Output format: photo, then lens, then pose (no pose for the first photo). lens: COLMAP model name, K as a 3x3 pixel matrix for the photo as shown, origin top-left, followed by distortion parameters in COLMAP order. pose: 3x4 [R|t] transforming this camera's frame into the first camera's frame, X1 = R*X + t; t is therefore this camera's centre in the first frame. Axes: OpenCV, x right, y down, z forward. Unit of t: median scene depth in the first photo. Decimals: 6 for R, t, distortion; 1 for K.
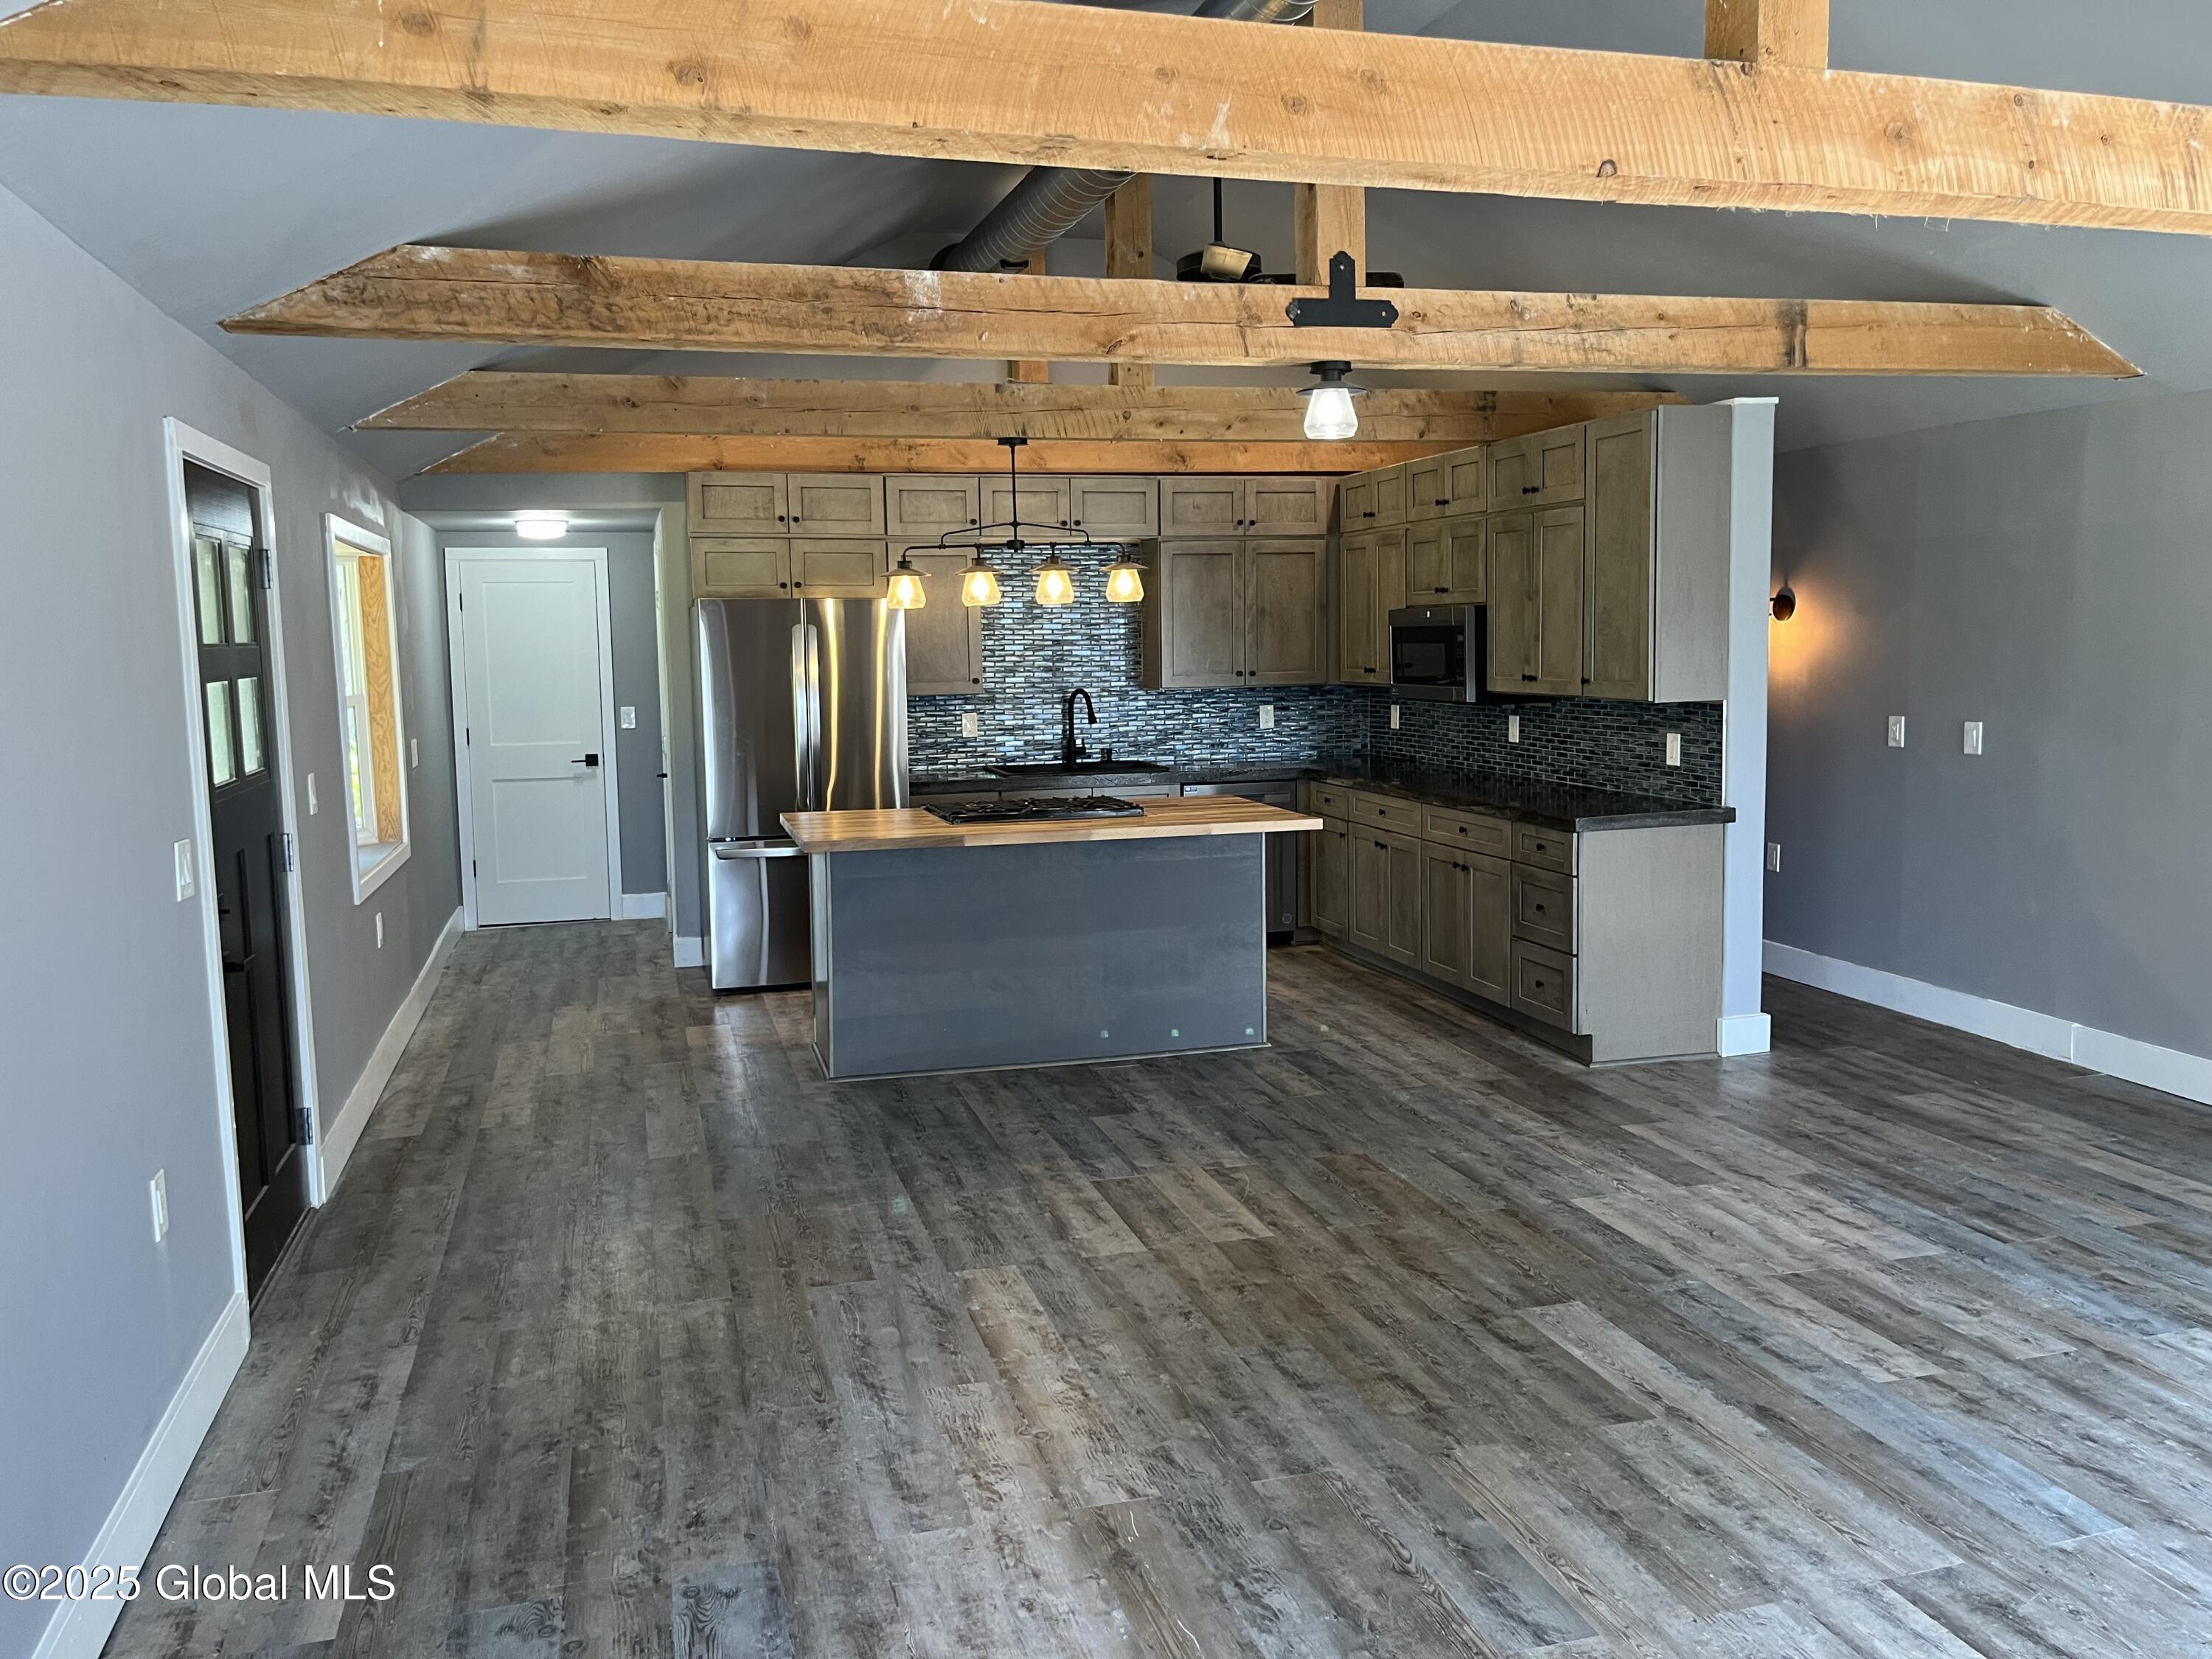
lens RADIAL K [[1685.9, 0, 1062.3], [0, 1685.9, 822.8], [0, 0, 1]] dist [0.061838, -0.075786]
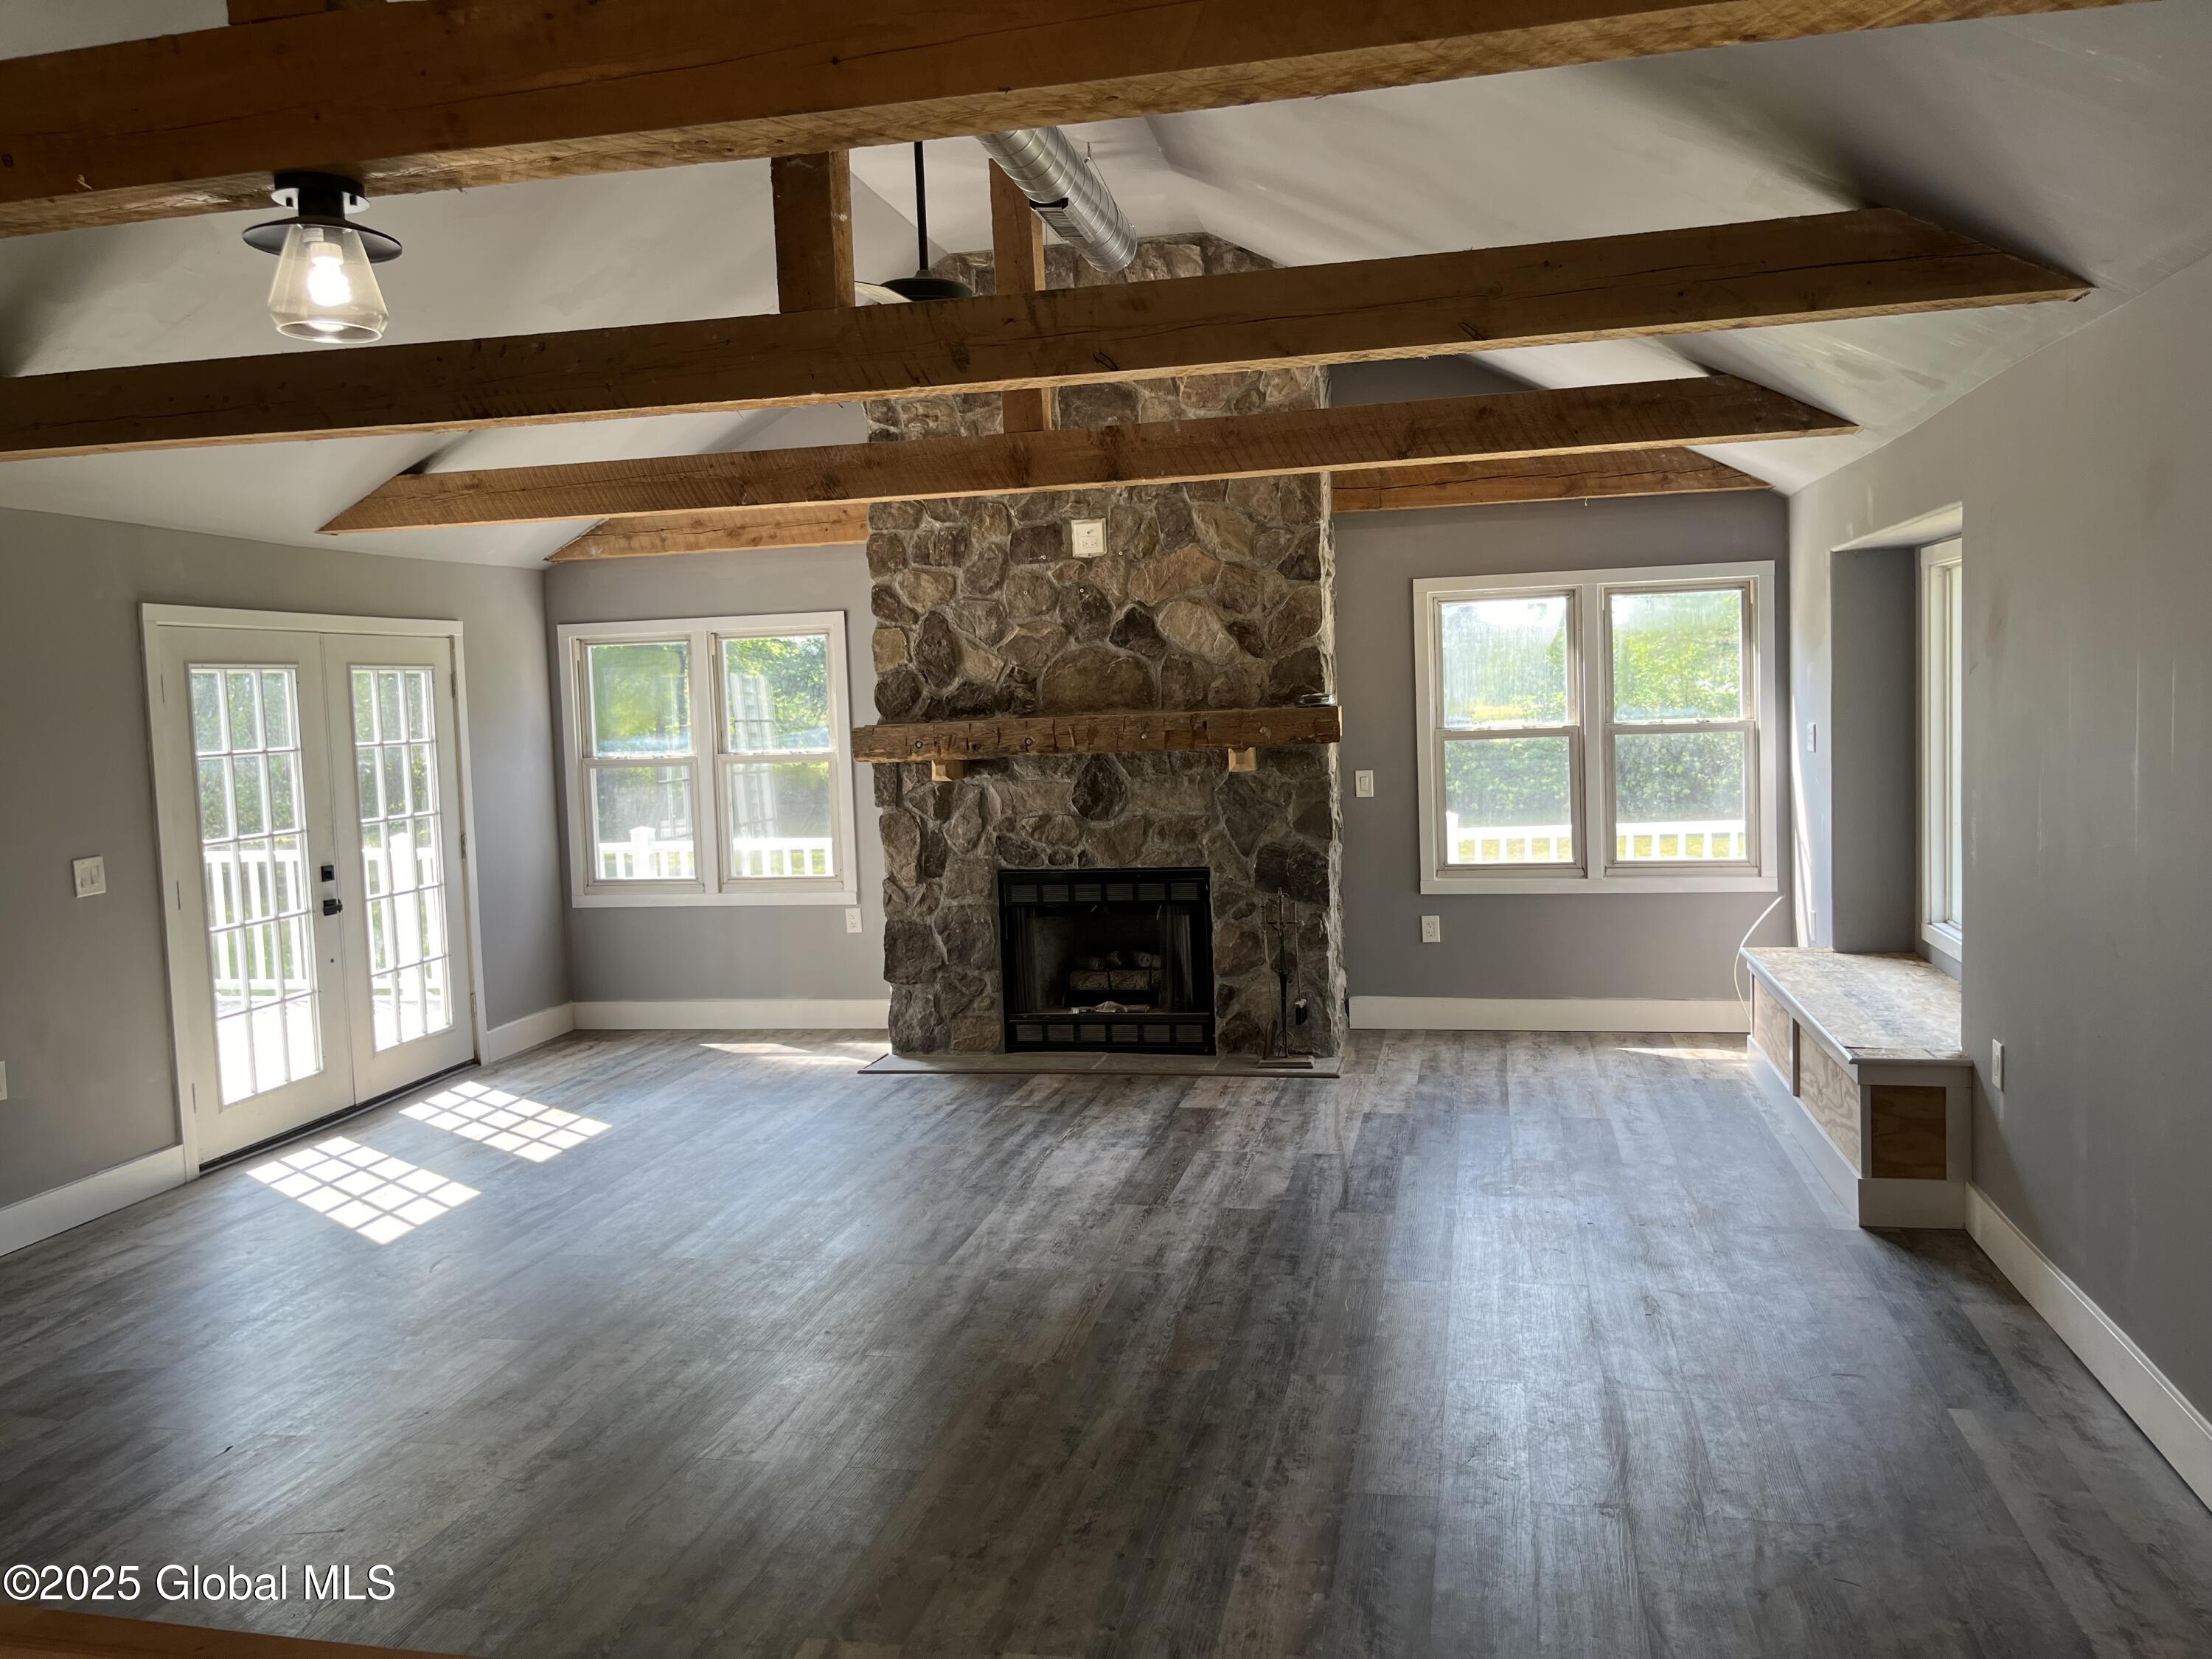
lens RADIAL K [[1685.9, 0, 1106.0], [0, 1685.9, 821.4], [0, 0, 1]] dist [0.061838, -0.075786]
pose [[-0.886081, 0.012109, 0.463373, -0.290370], [0.103456, 0.979608, 0.172233, -0.169872], [-0.451839, 0.200551, -0.869265, 1.471661]]
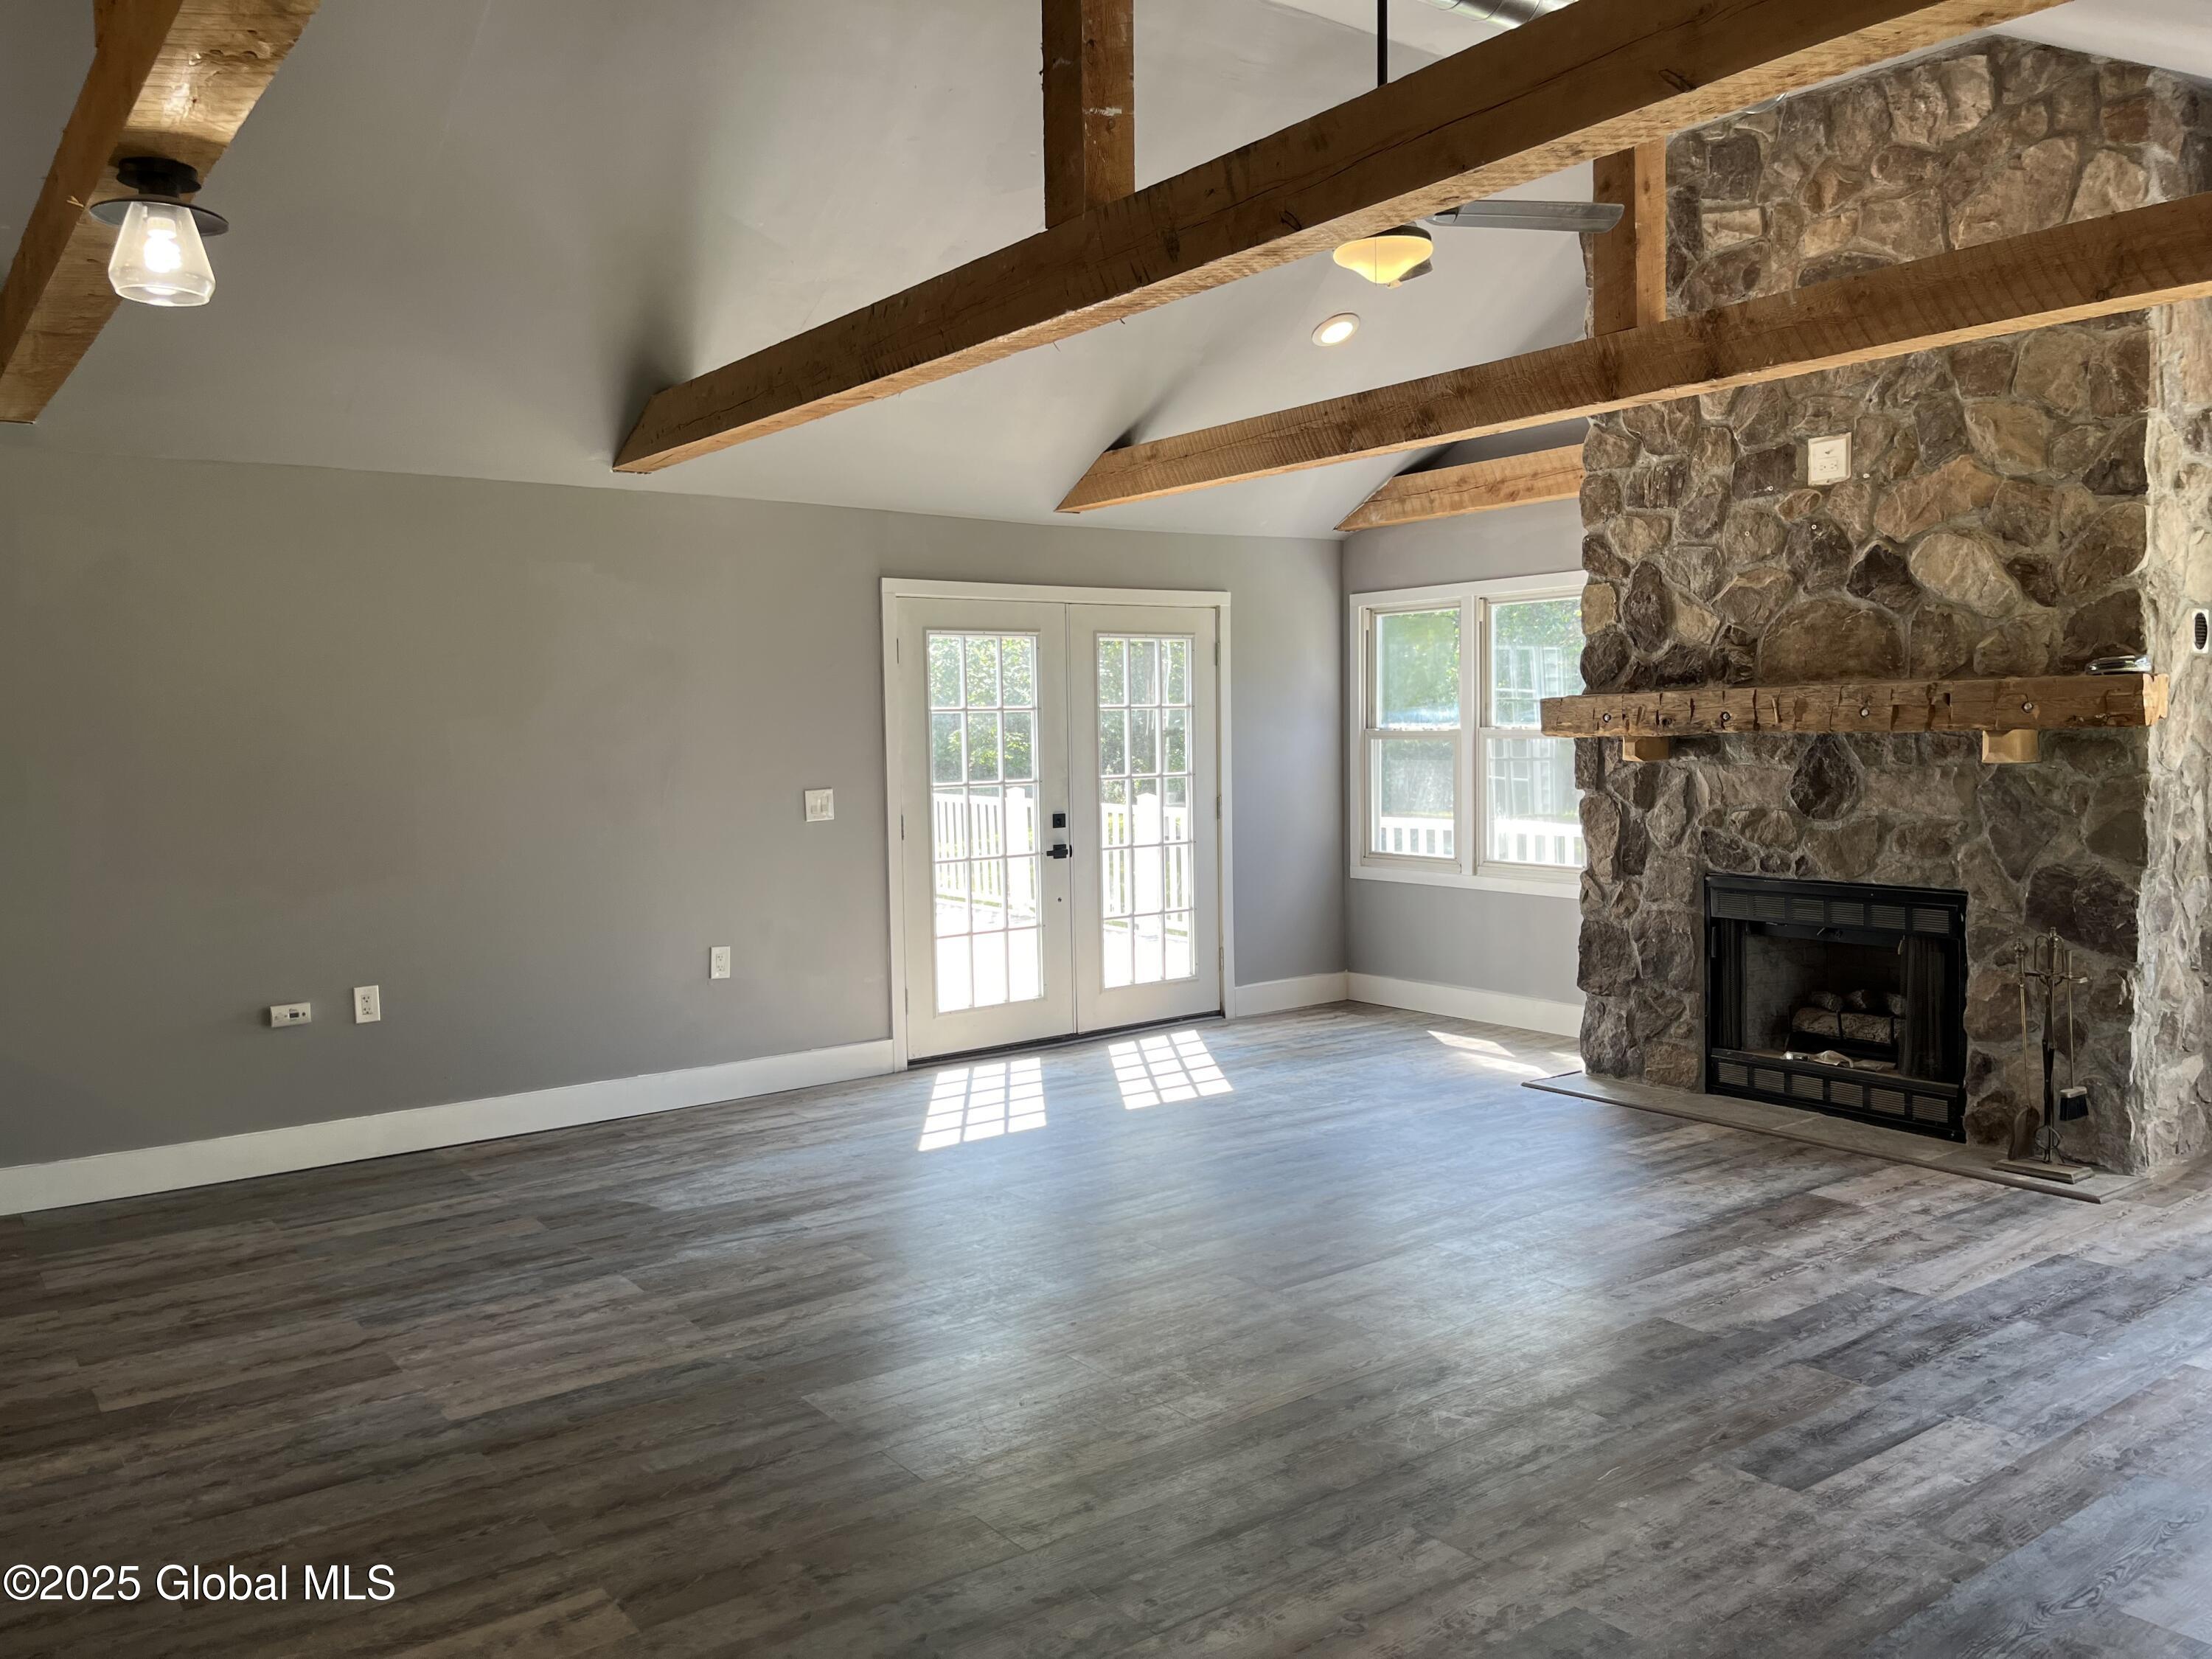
lens RADIAL K [[1685.9, 0, 1118.3], [0, 1685.9, 830.5], [0, 0, 1]] dist [0.061838, -0.075786]
pose [[-0.362990, -0.039843, 0.930941, -0.539644], [0.131275, 0.986934, 0.093426, -0.073972], [-0.922499, 0.156122, -0.353017, 1.012582]]
